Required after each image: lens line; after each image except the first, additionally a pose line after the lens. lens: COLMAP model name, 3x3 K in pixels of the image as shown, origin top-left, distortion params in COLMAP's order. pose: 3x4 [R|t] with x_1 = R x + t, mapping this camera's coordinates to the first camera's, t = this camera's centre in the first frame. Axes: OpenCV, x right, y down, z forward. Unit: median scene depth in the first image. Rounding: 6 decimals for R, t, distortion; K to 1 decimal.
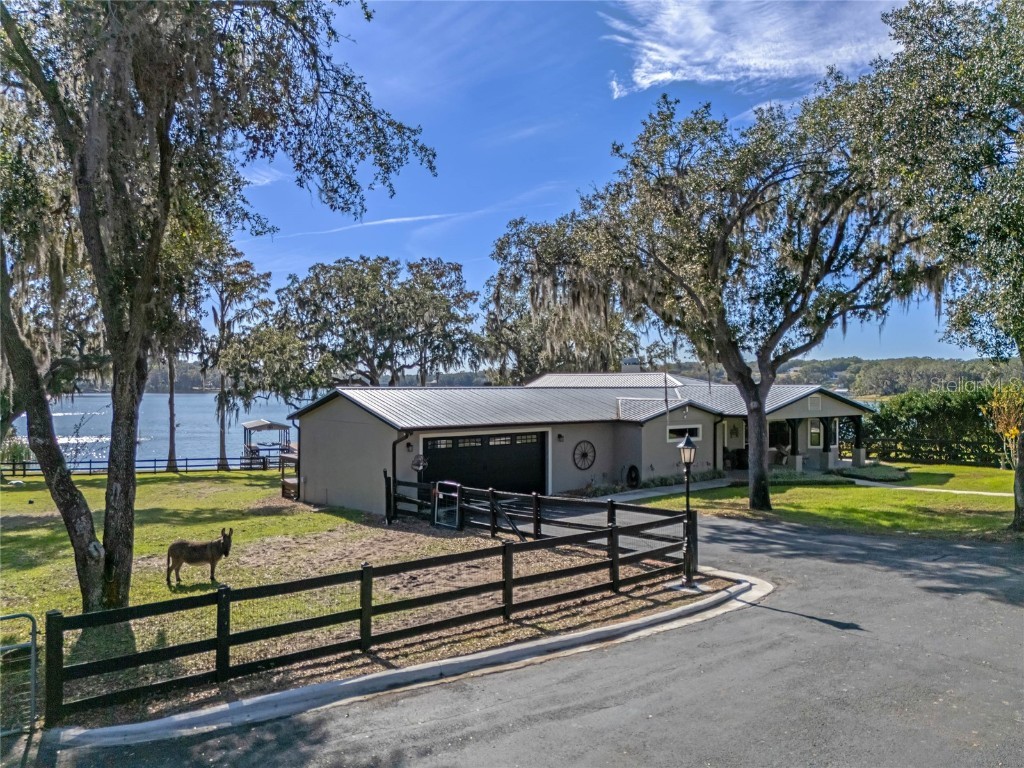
lens RADIAL K [[764.5, 0, 513.9], [0, 764.5, 389.0], [0, 0, 1]] dist [0.089890, -0.087612]
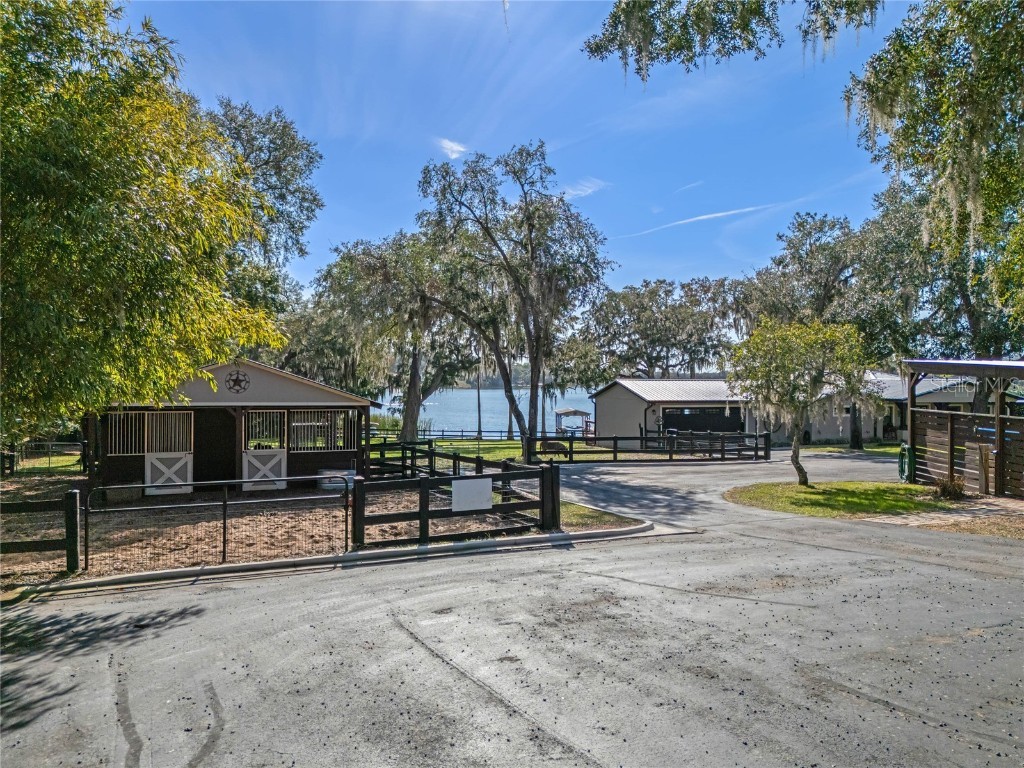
lens RADIAL K [[764.5, 0, 513.9], [0, 764.5, 389.0], [0, 0, 1]] dist [0.089890, -0.087612]
pose [[0.927775, 0.005126, -0.373106, 0.108738], [-0.003846, 0.999984, 0.004176, 0.007334], [0.373121, -0.002440, 0.927779, -0.374854]]
